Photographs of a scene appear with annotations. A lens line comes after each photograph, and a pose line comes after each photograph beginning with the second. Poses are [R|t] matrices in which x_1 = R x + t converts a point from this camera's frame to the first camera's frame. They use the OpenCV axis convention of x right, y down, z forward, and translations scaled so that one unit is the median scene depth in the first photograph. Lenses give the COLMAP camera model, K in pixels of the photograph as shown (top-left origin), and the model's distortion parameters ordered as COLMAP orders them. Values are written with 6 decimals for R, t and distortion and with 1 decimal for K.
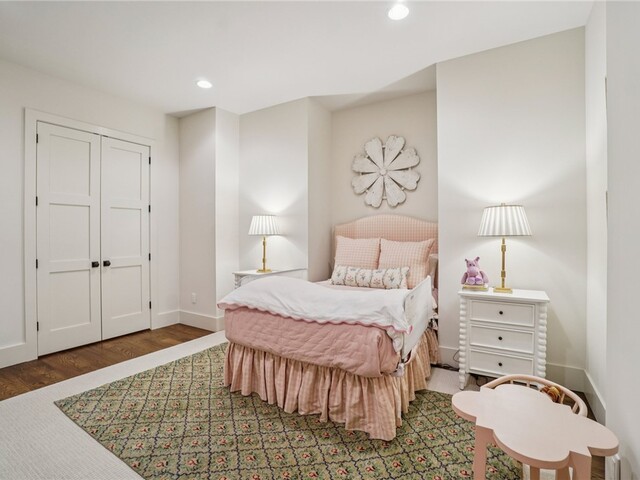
lens RADIAL K [[319.6, 0, 320.4], [0, 319.6, 234.9], [0, 0, 1]] dist [-0.057395, 0.020529]
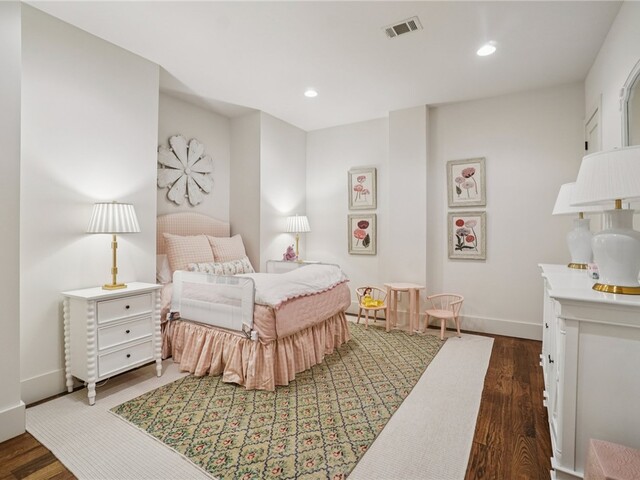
lens RADIAL K [[319.6, 0, 320.4], [0, 319.6, 234.9], [0, 0, 1]] dist [-0.057395, 0.020529]
pose [[0.011034, -0.012706, 0.999858, -0.826526], [0.004720, 0.999909, 0.012655, -0.001889], [-0.999928, 0.004579, 0.011093, 0.557291]]
